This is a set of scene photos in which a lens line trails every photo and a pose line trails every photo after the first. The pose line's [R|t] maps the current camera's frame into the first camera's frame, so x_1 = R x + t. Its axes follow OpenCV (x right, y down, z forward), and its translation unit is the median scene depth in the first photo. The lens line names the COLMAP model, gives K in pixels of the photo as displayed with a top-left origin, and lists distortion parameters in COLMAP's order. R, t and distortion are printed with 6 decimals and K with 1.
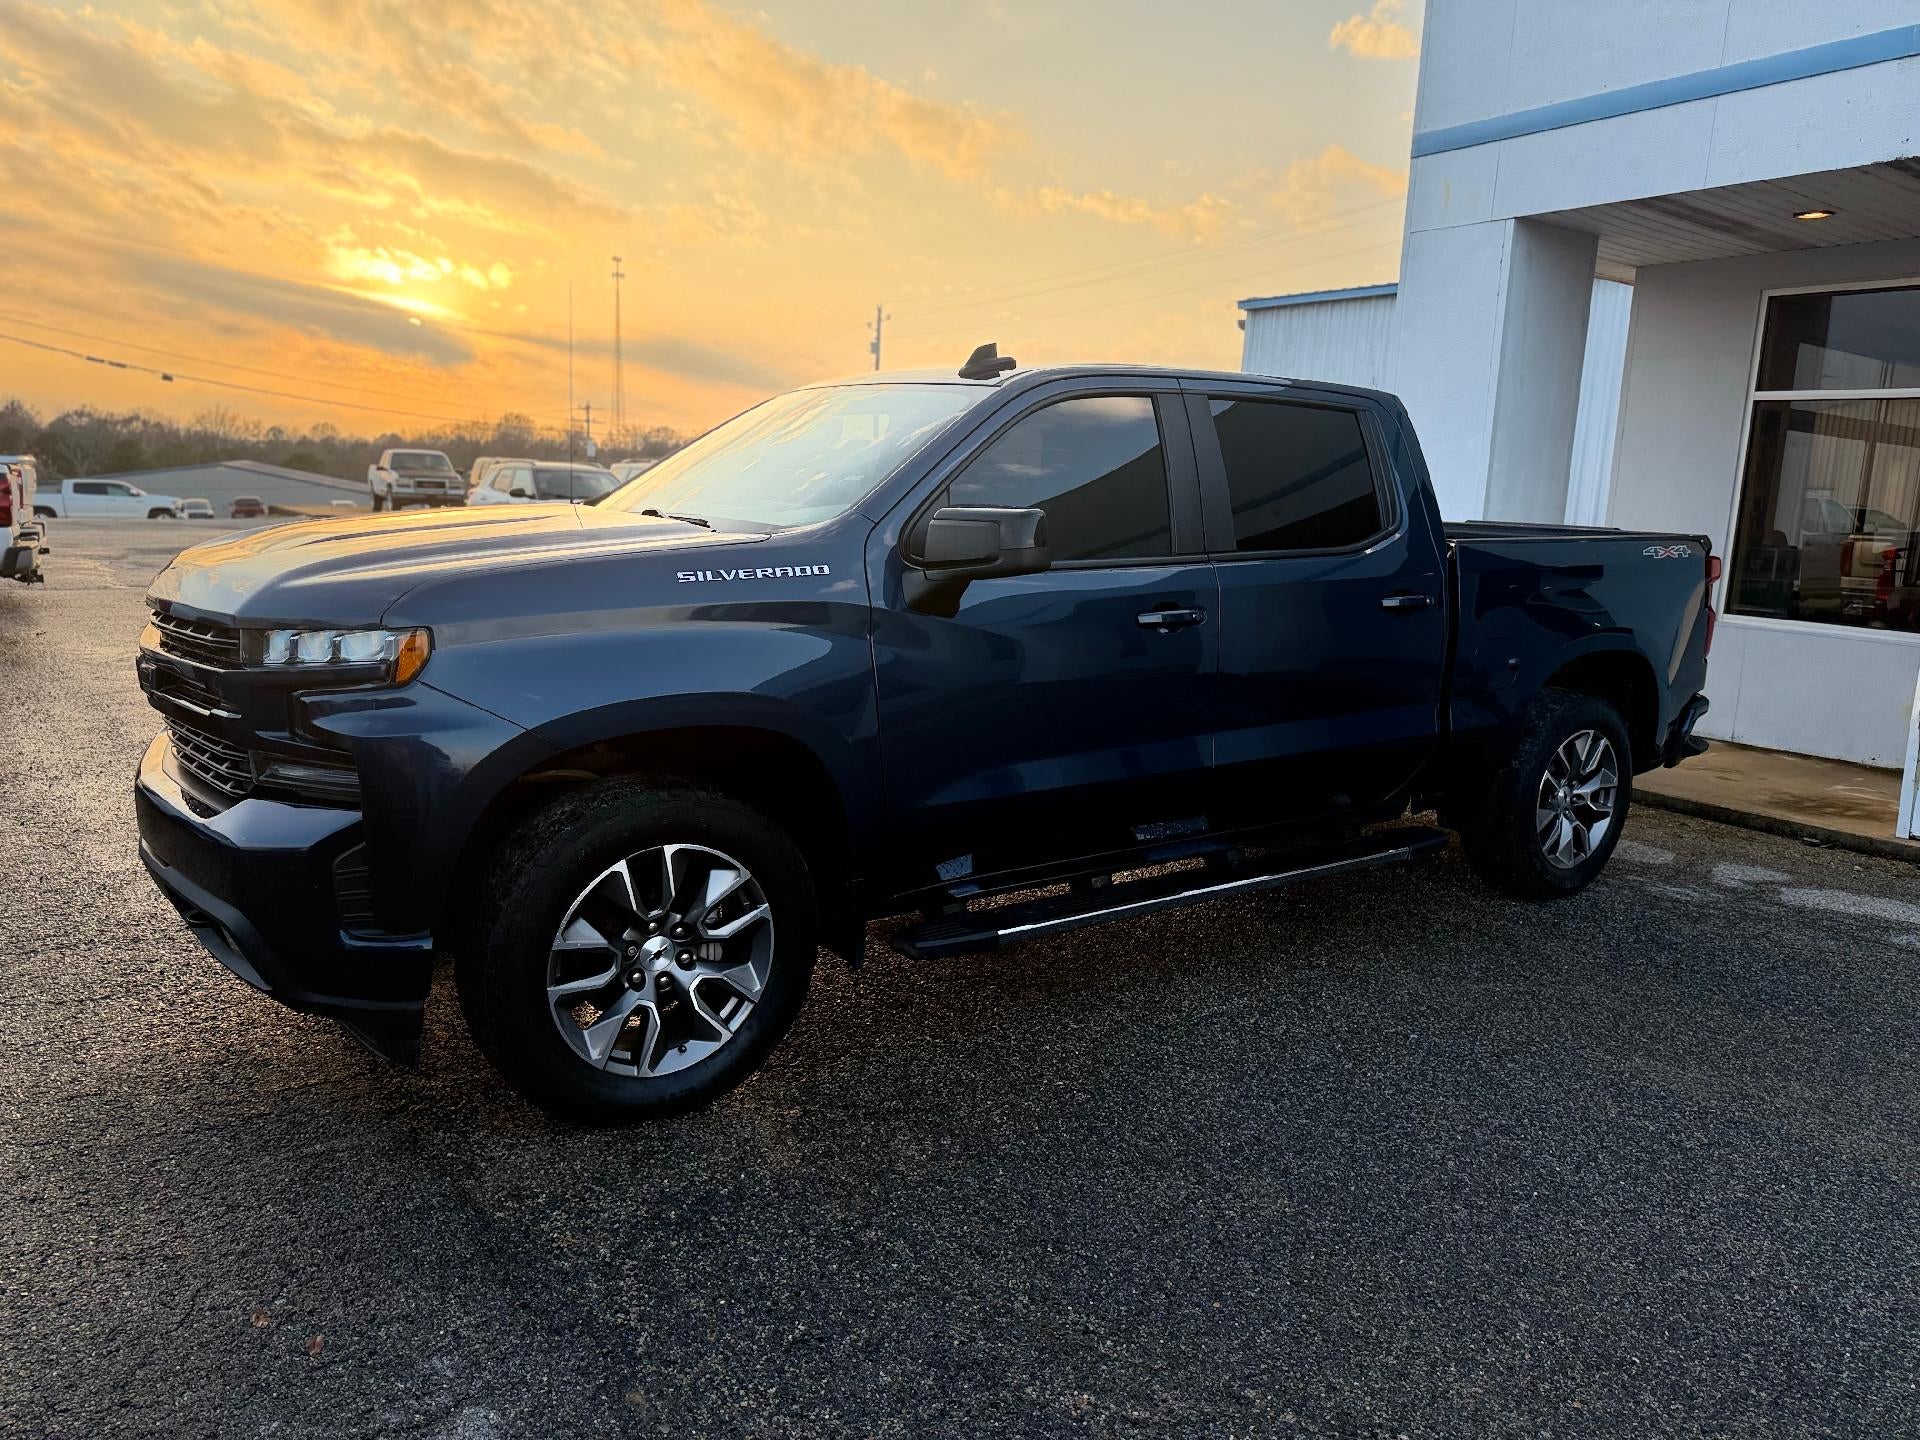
lens RADIAL K [[1354.6, 0, 963.7], [0, 1354.6, 743.3], [0, 0, 1]] dist [0.020328, -0.029490]
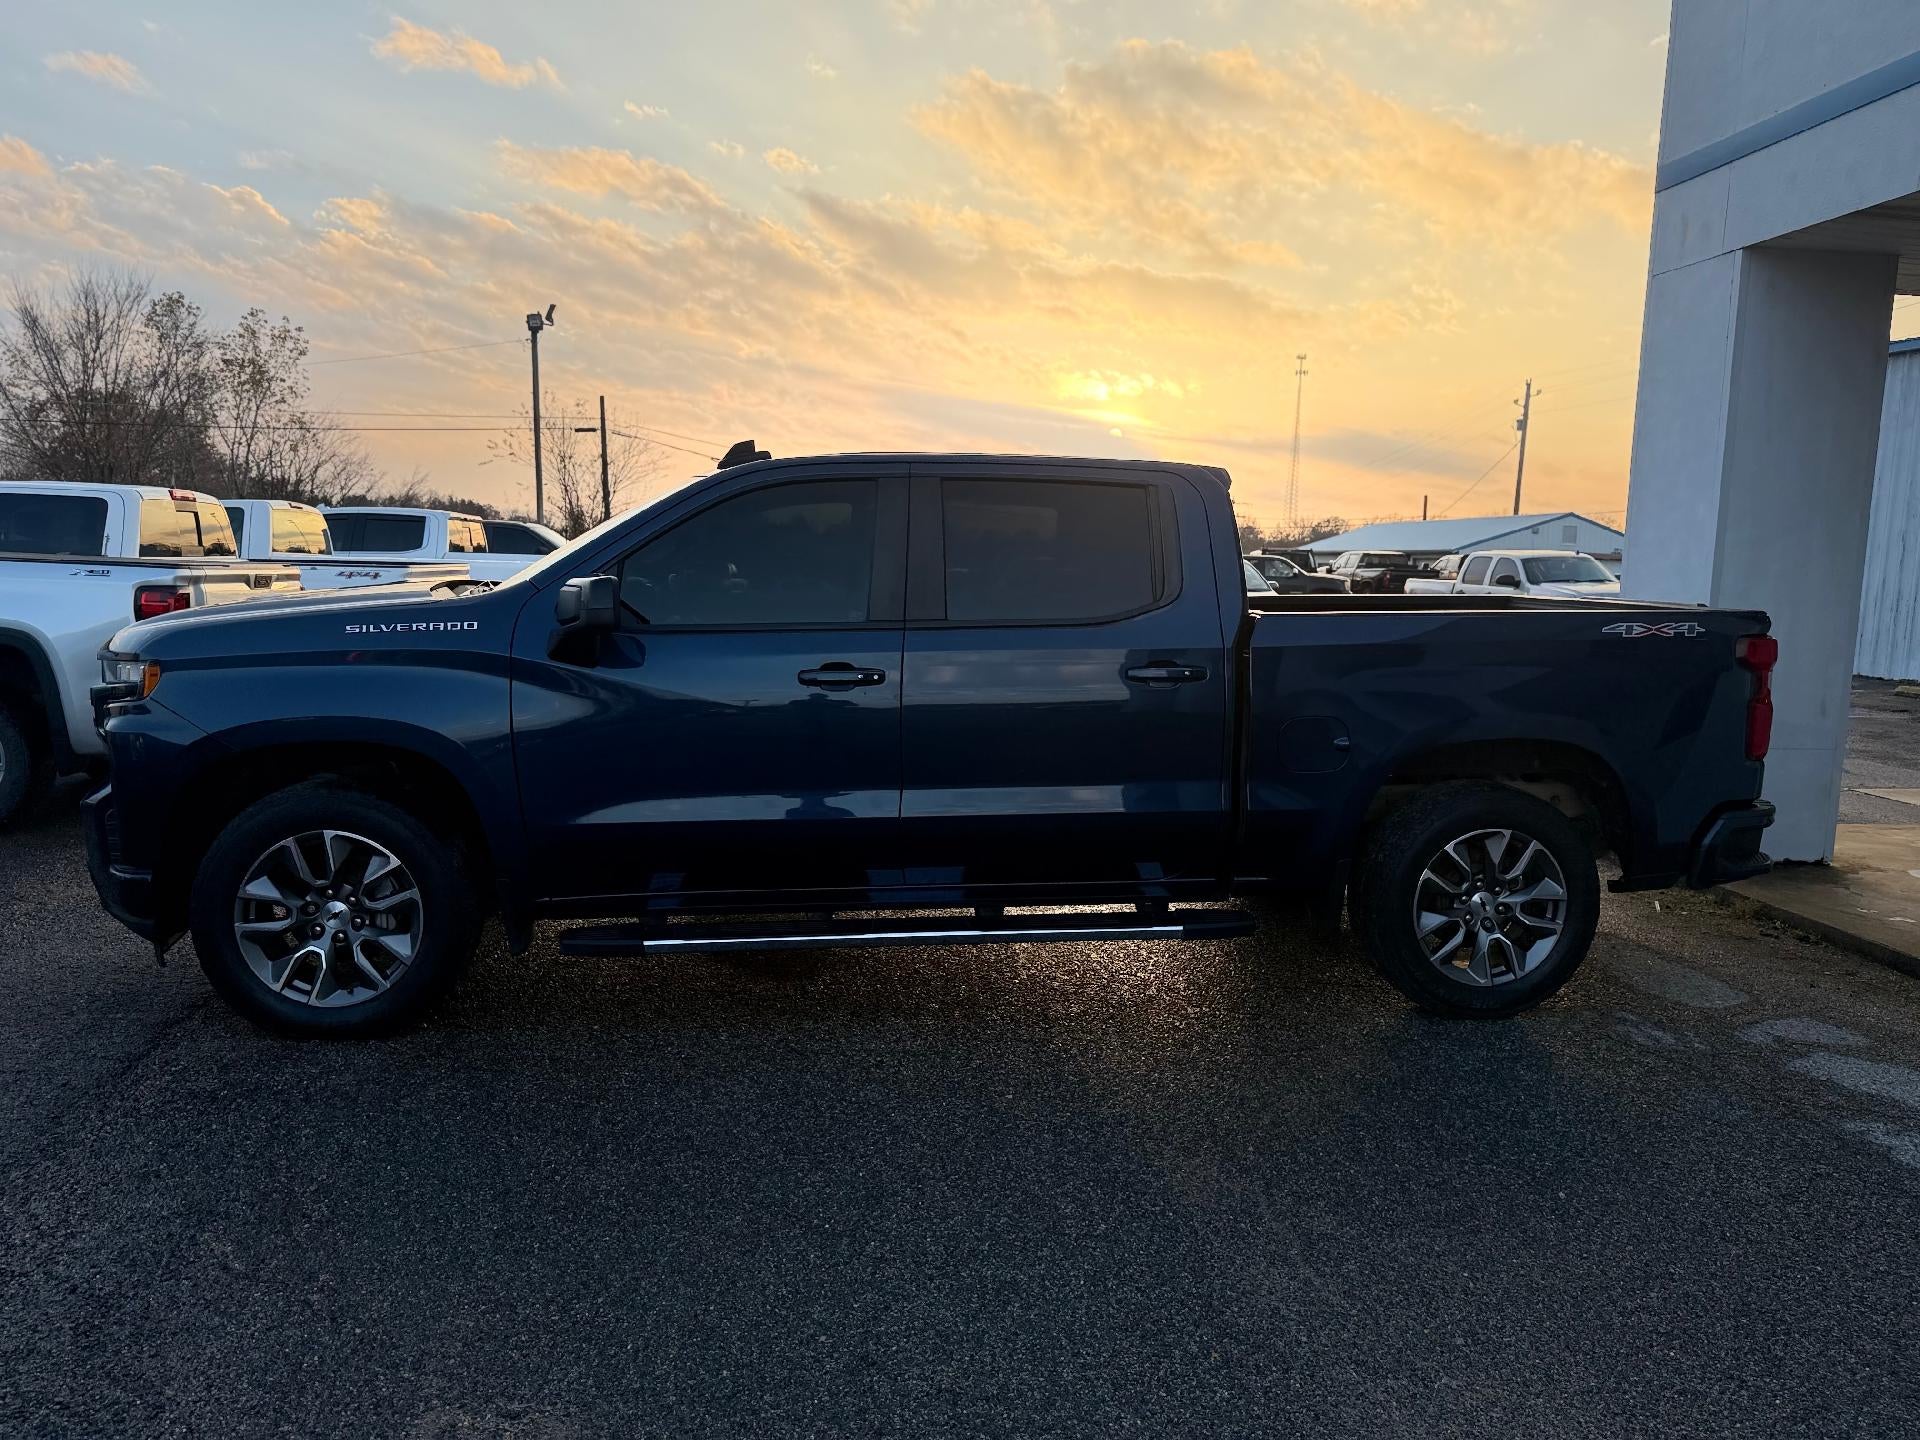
lens RADIAL K [[1354.6, 0, 978.7], [0, 1354.6, 724.8], [0, 0, 1]] dist [0.020328, -0.029490]
pose [[0.881849, 0.039982, -0.469834, 0.542565], [-0.077291, 0.995178, -0.060384, 0.002188], [0.465154, 0.089564, 0.880687, 0.066190]]
